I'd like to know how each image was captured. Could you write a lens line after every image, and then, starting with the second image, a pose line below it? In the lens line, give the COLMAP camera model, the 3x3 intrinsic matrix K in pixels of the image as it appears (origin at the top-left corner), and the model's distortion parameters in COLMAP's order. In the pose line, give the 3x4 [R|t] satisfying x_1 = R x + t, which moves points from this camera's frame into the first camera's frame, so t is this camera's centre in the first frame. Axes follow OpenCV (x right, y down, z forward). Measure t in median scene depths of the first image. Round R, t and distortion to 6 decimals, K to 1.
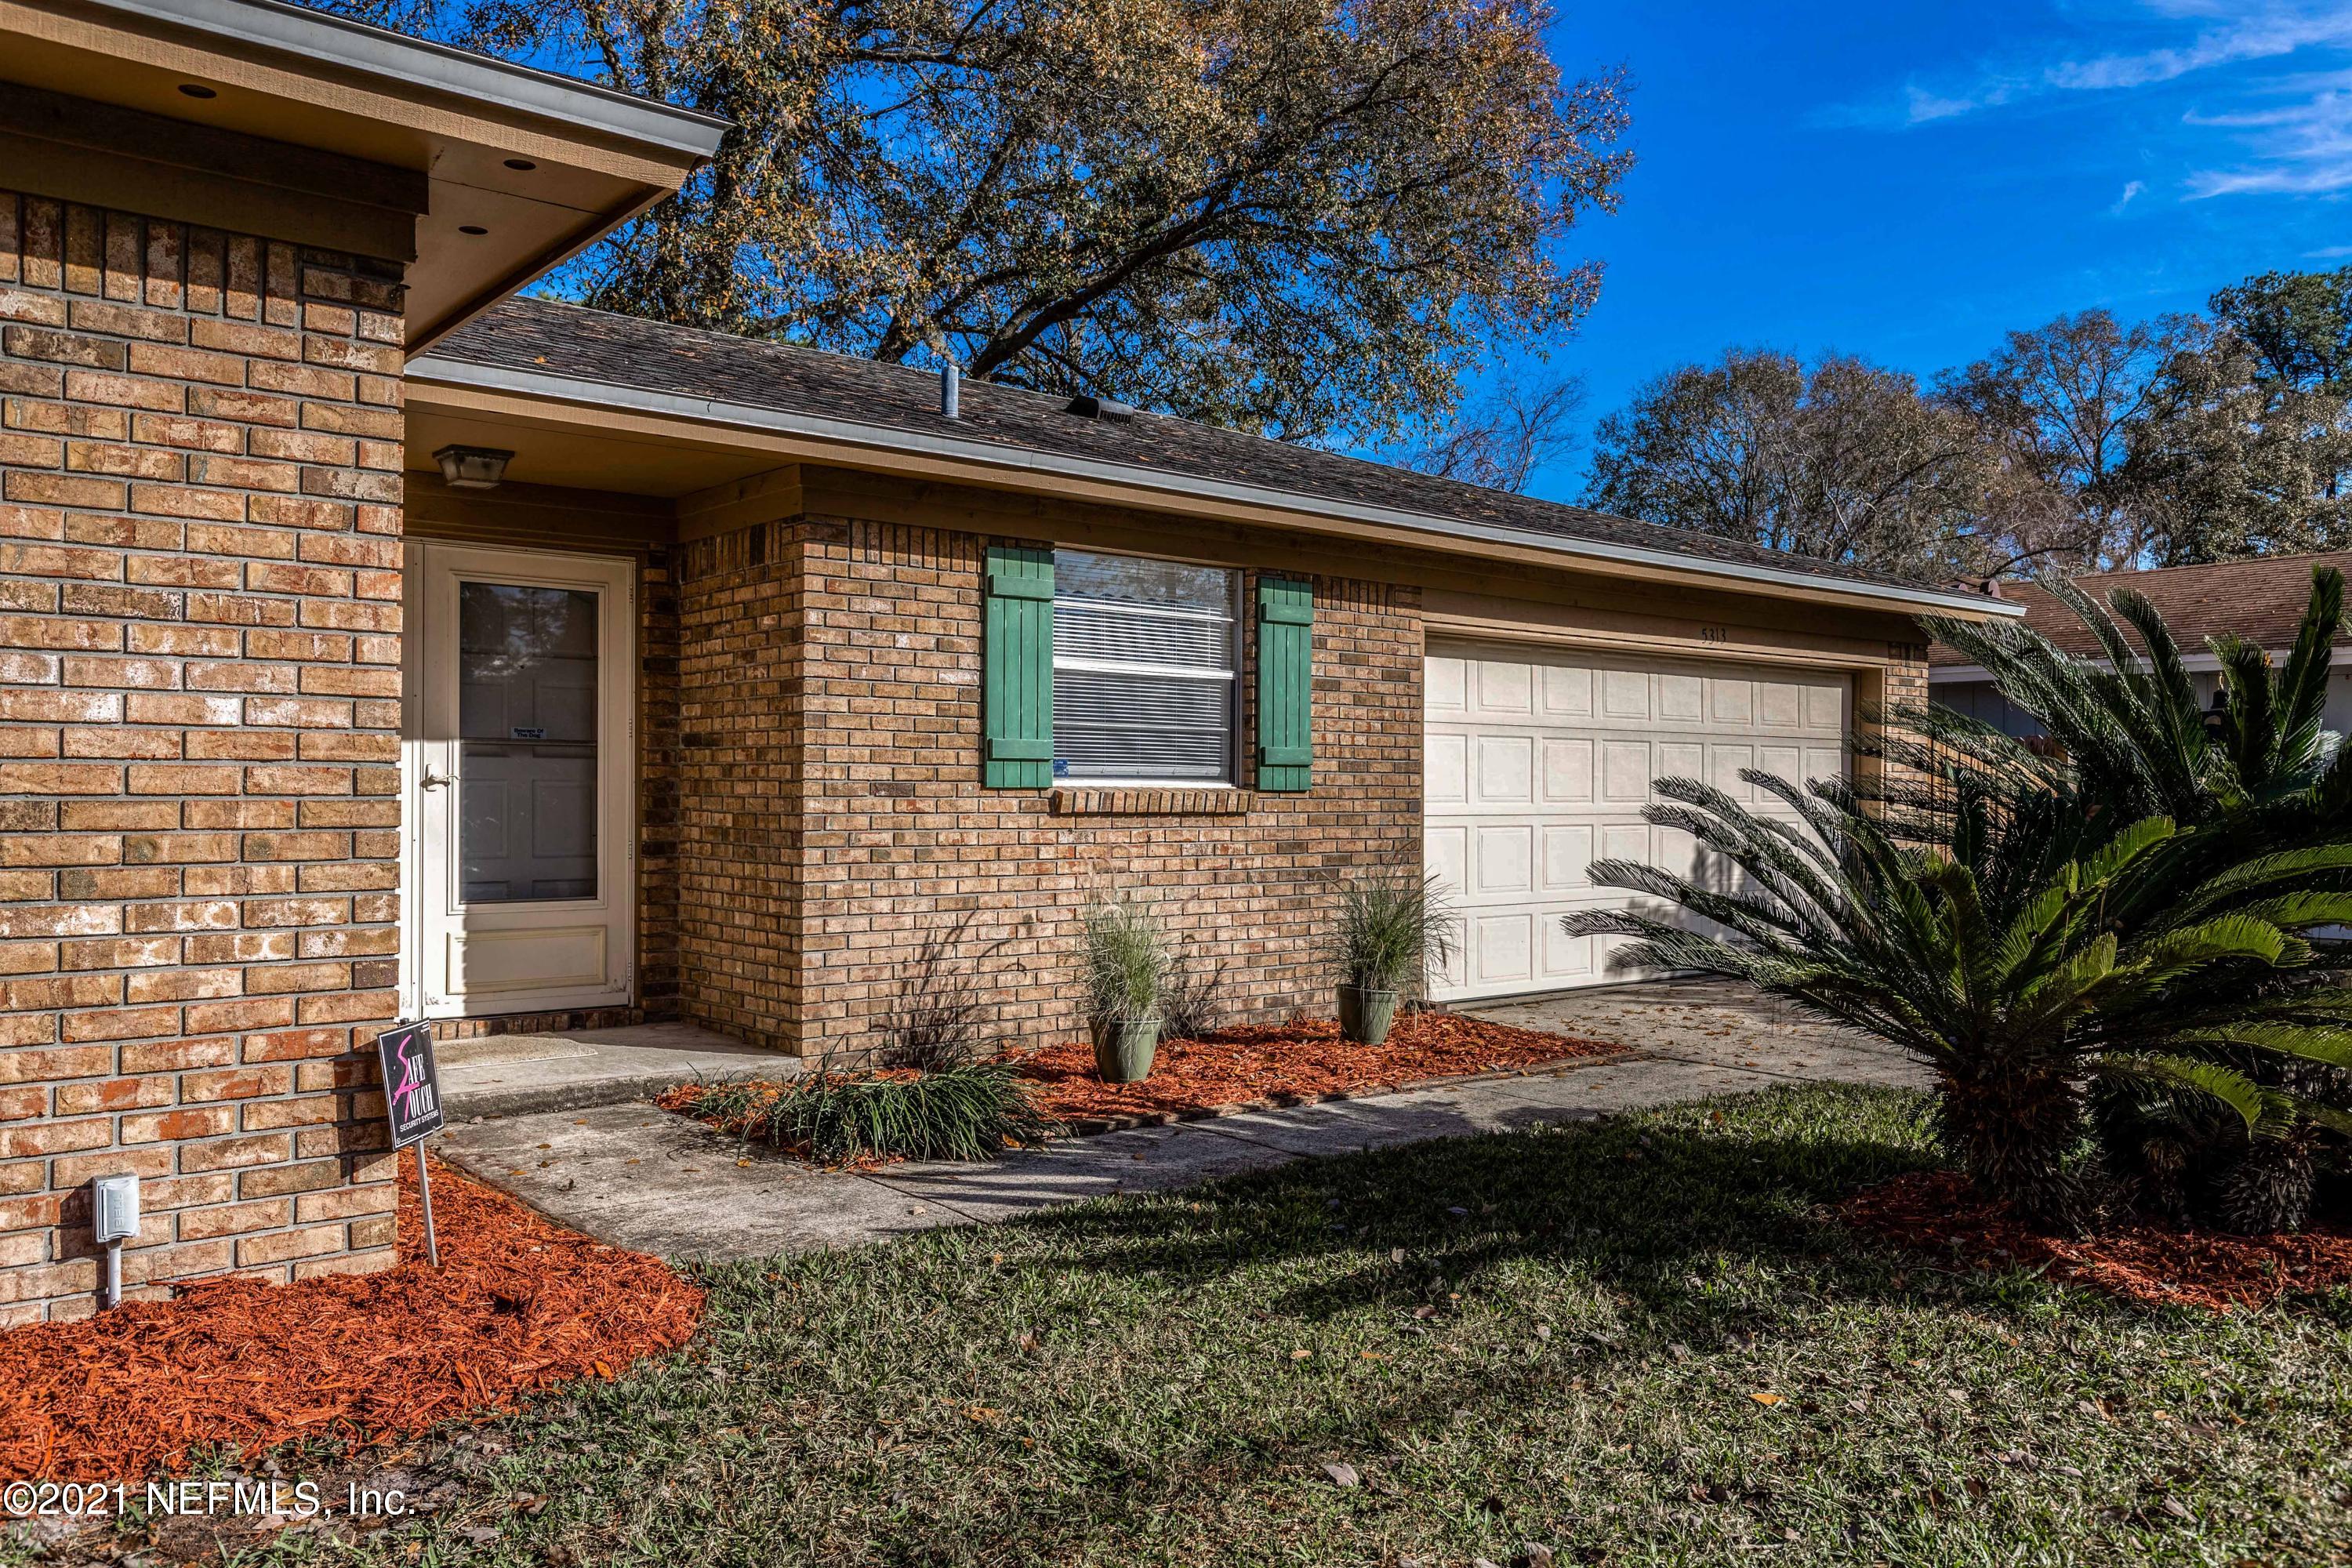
lens RADIAL K [[1749.7, 0, 1184.0], [0, 1749.7, 792.0], [0, 0, 1]] dist [0.010499, -0.002572]
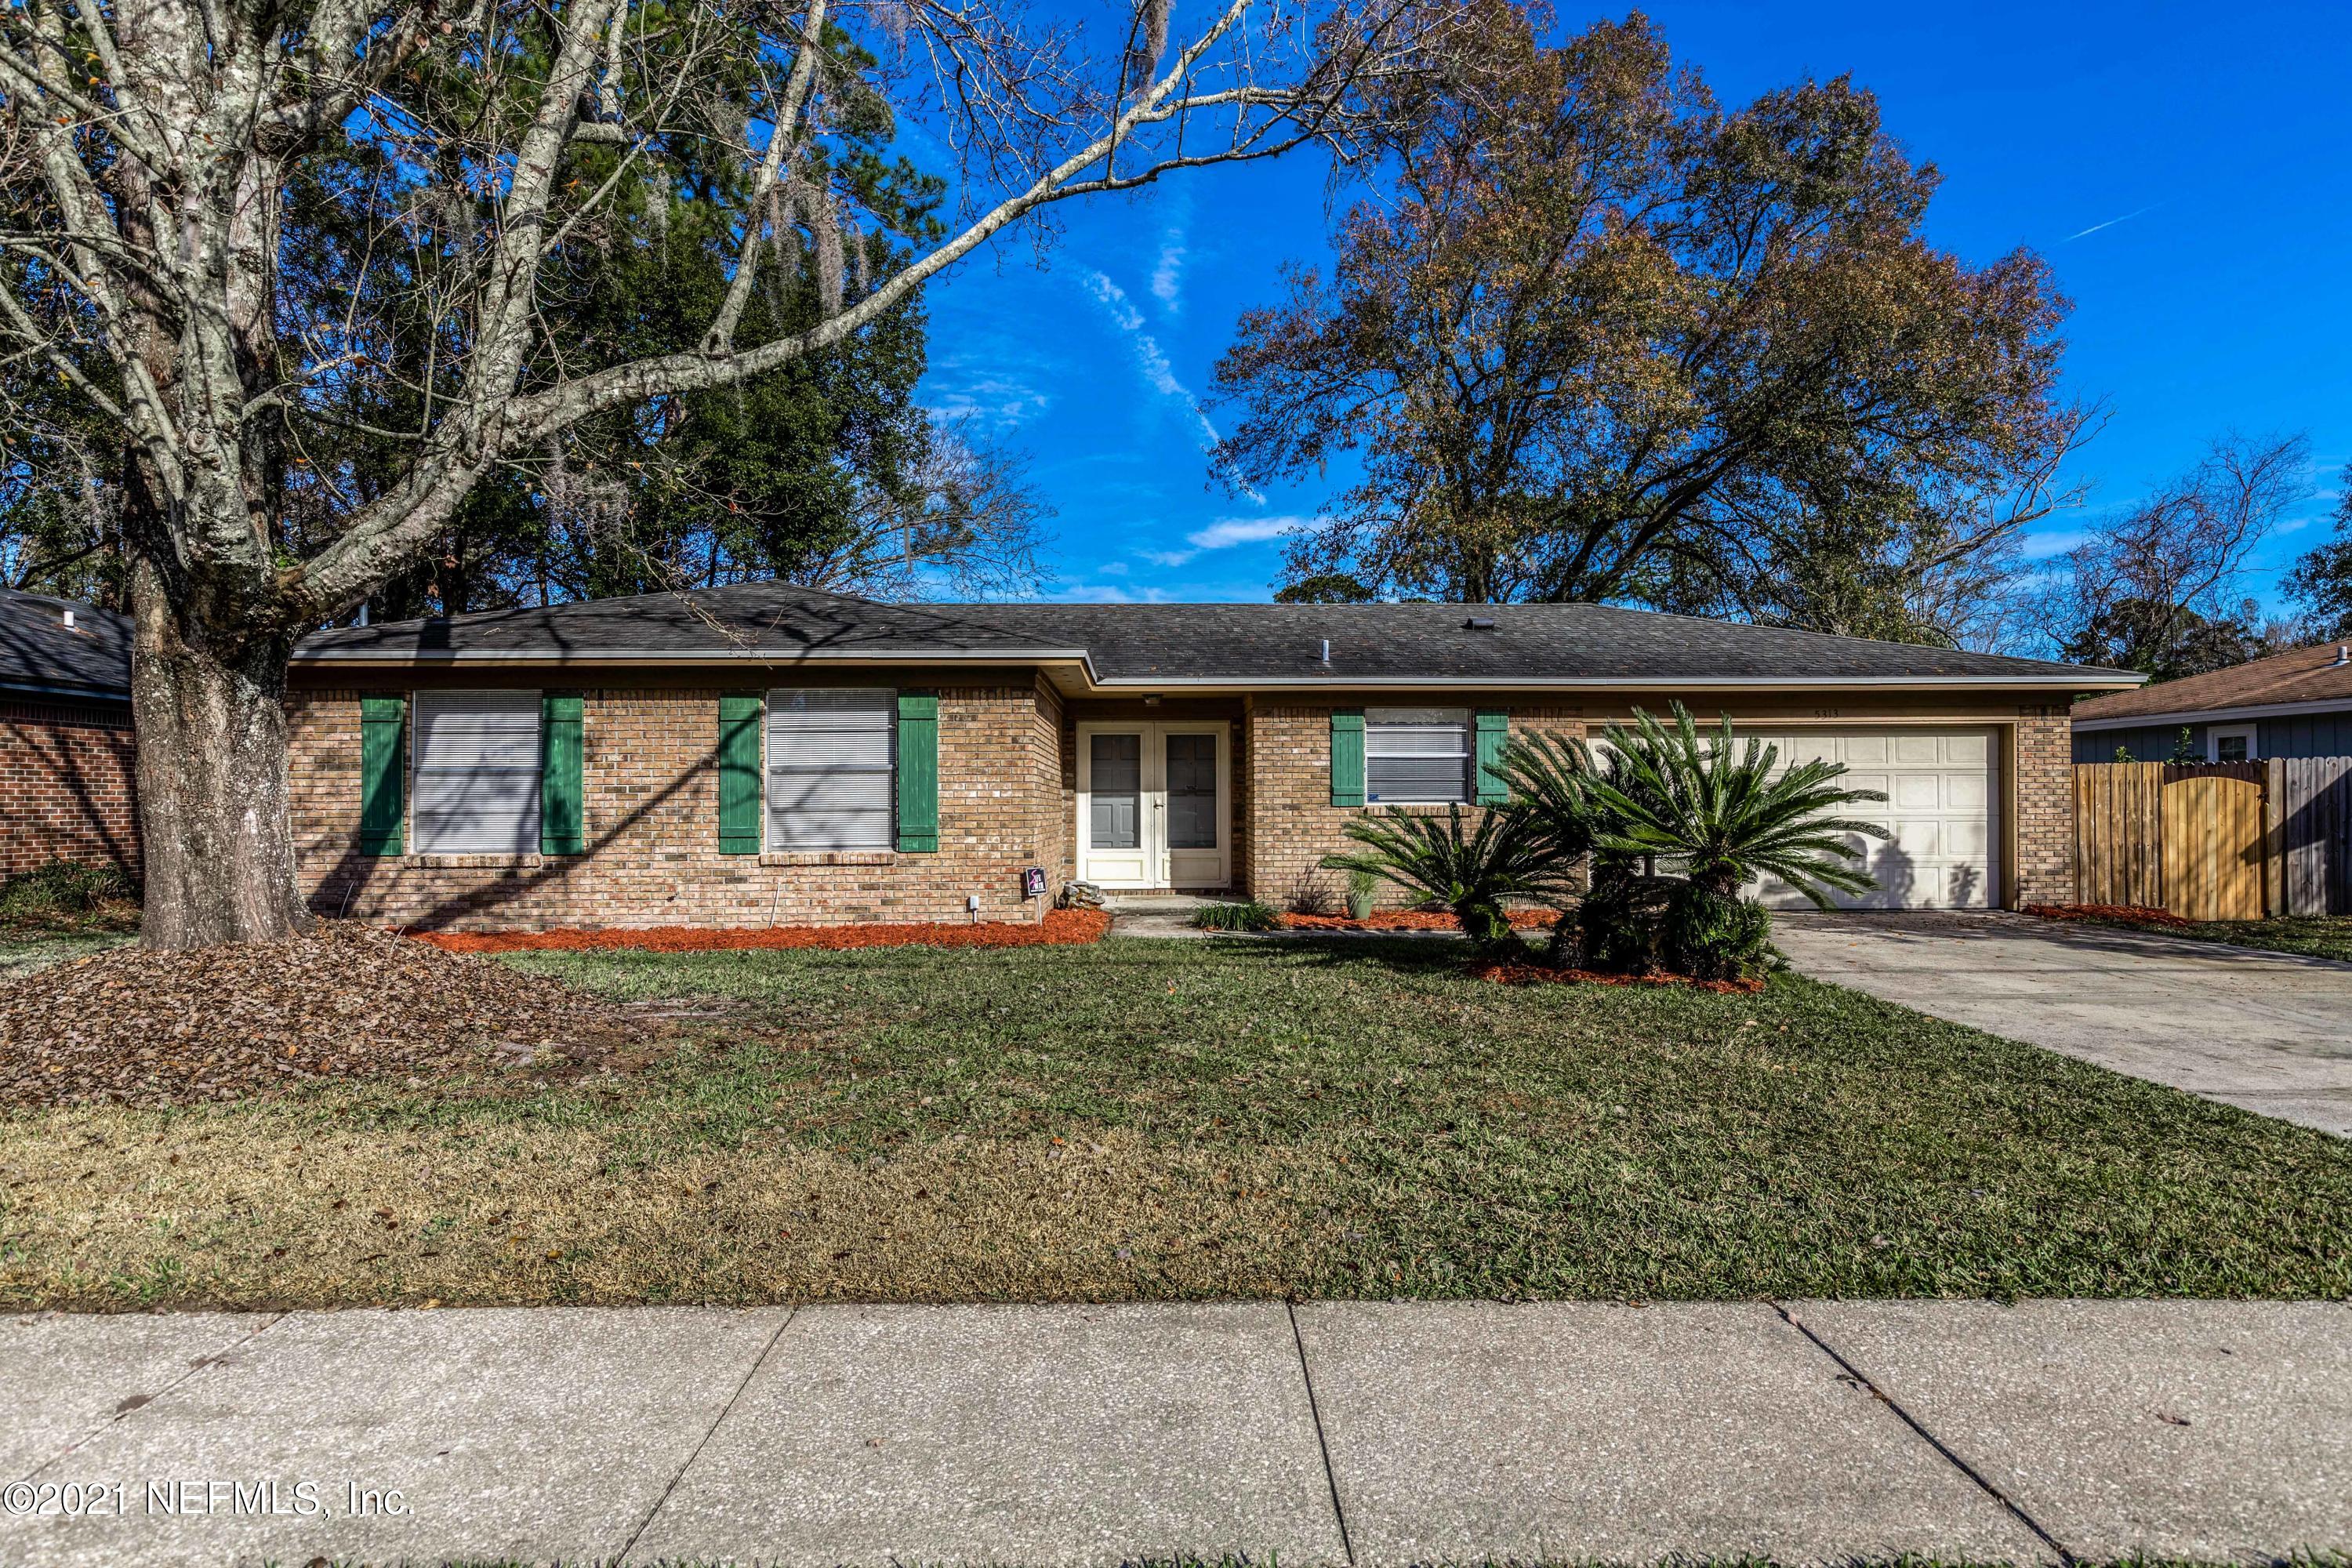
lens RADIAL K [[1278.0, 0, 1174.8], [0, 1278.0, 791.7], [0, 0, 1]] dist [0.001158, 0.000014]
pose [[0.780329, -0.011228, -0.625268, 0.886688], [0.007842, 0.999936, -0.008170, -0.010621], [0.625320, 0.001473, 0.780367, -0.603140]]
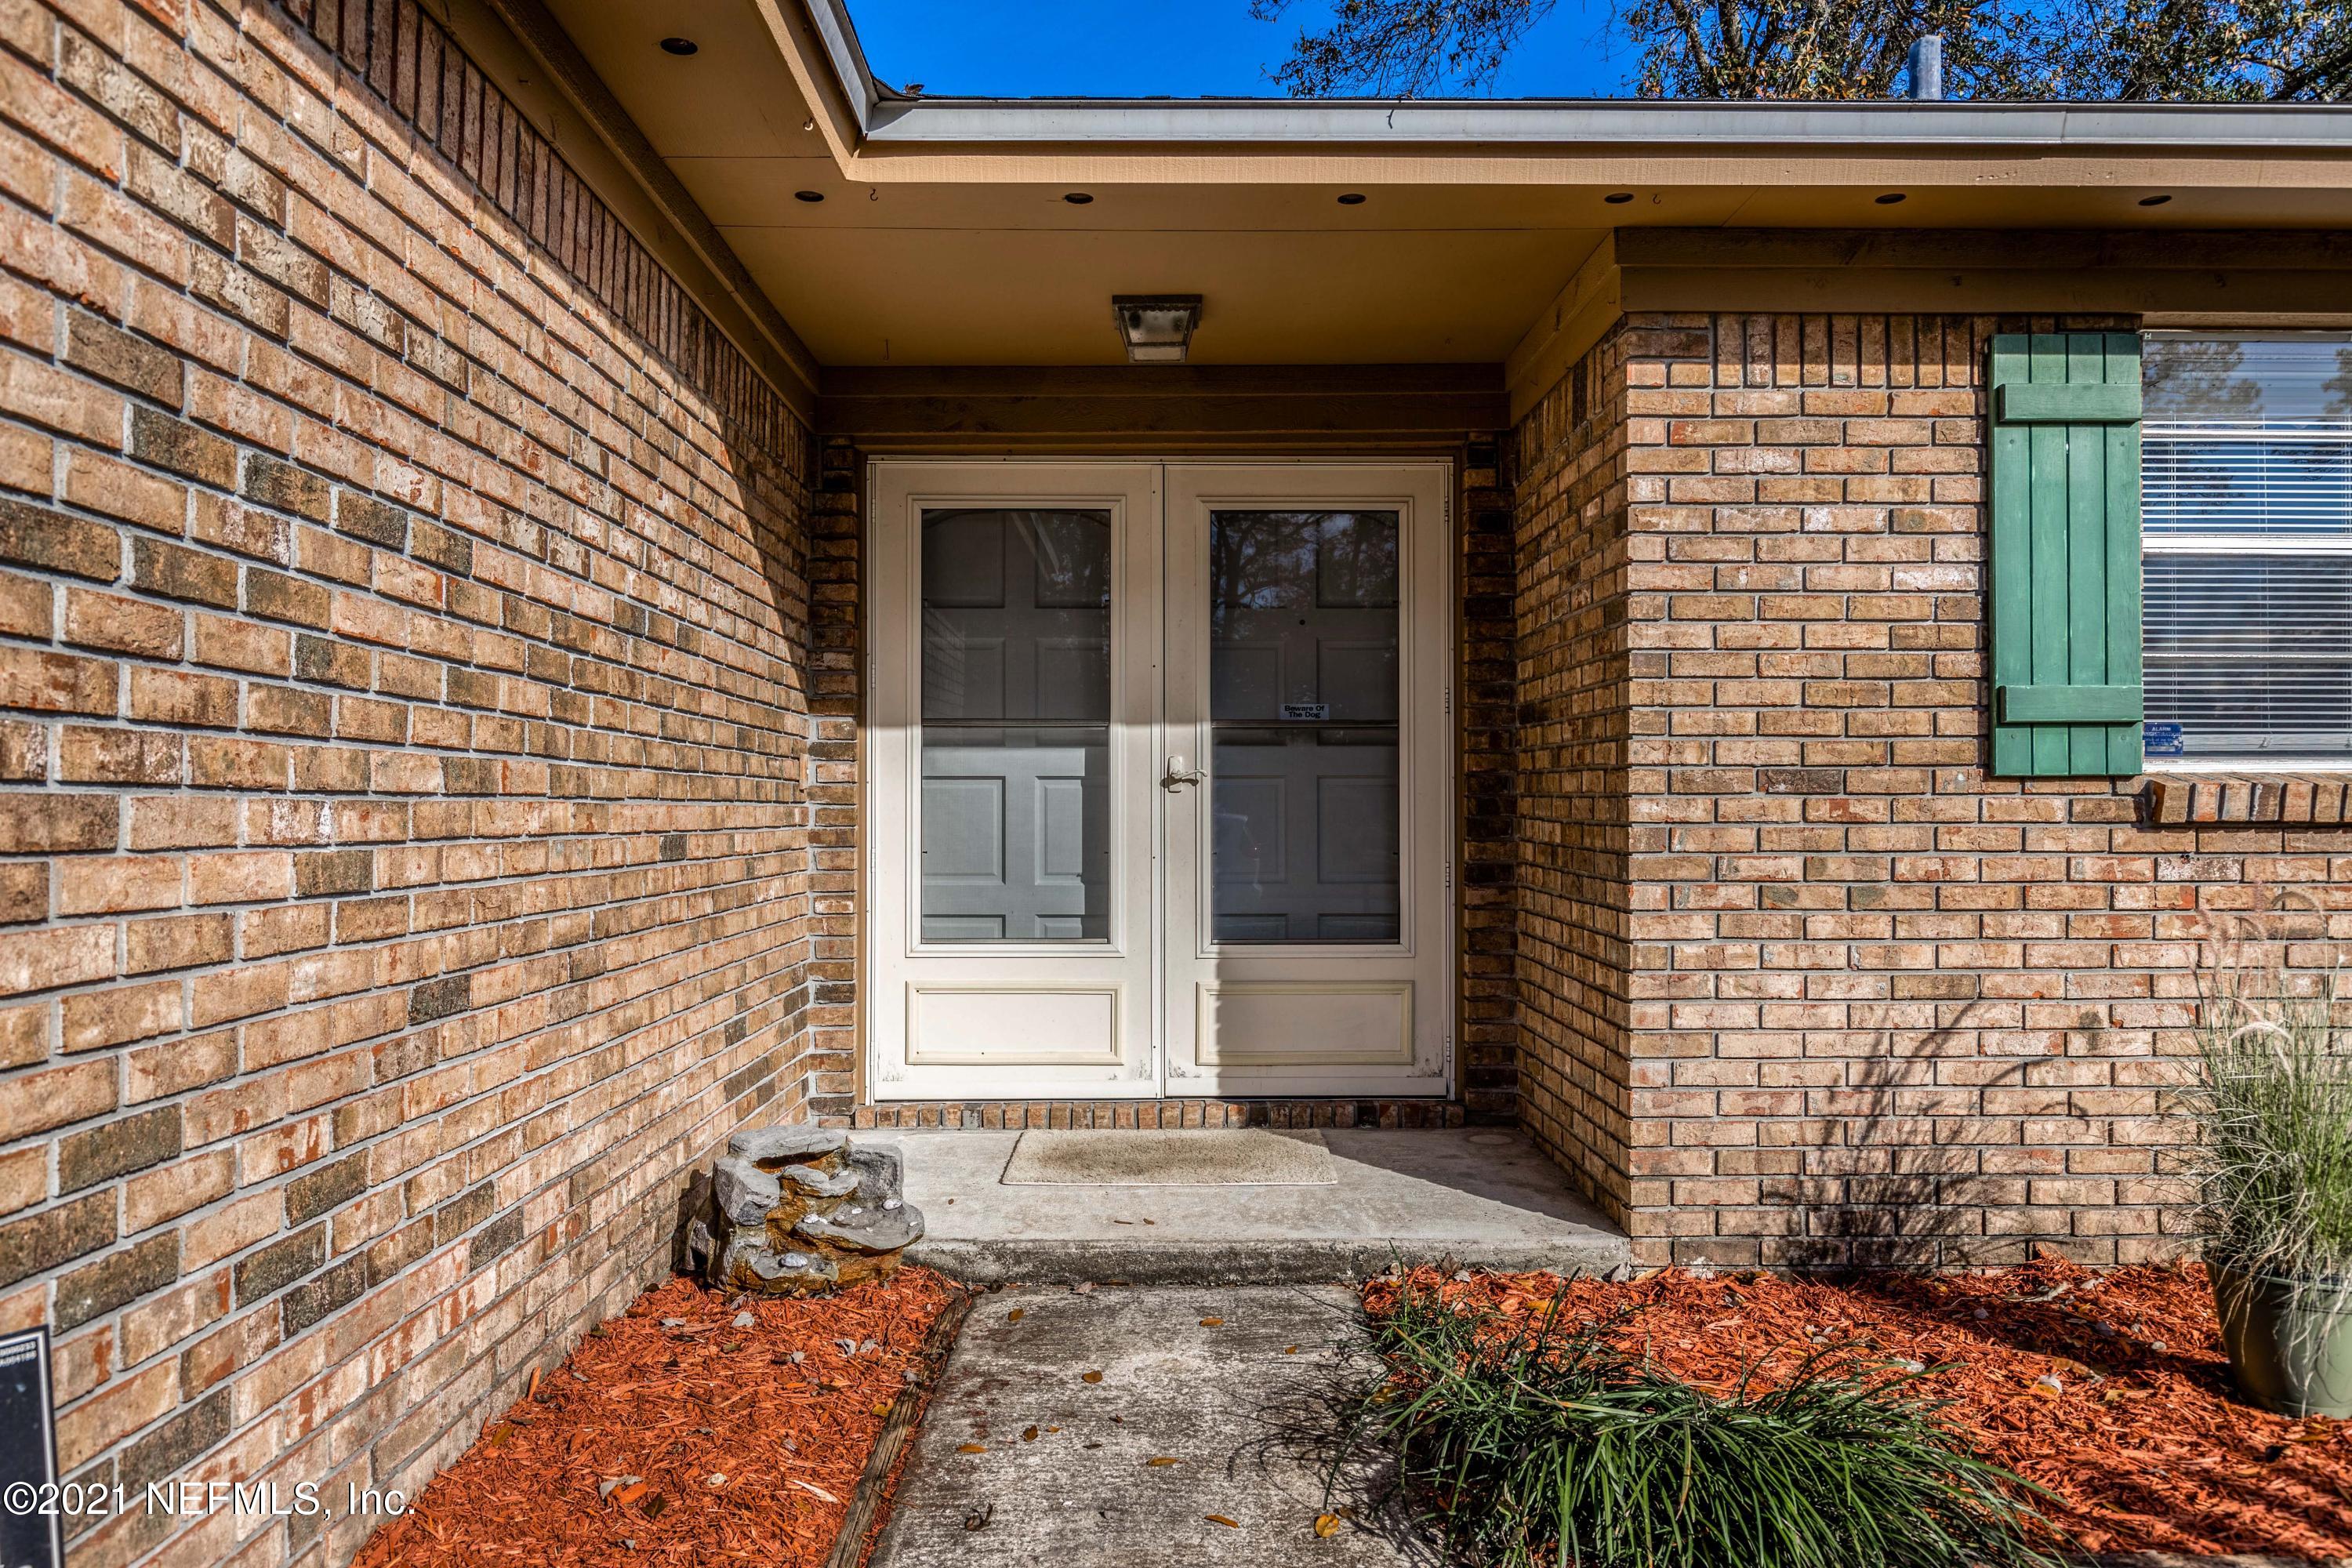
lens RADIAL K [[1610.9, 0, 1181.1], [0, 1610.9, 791.8], [0, 0, 1]] dist [0.003330, 0.001276]
pose [[0.778824, -0.009488, -0.627171, 0.004804], [0.005410, 0.999950, -0.008409, 0.005228], [0.627219, 0.003156, 0.778836, 0.459310]]
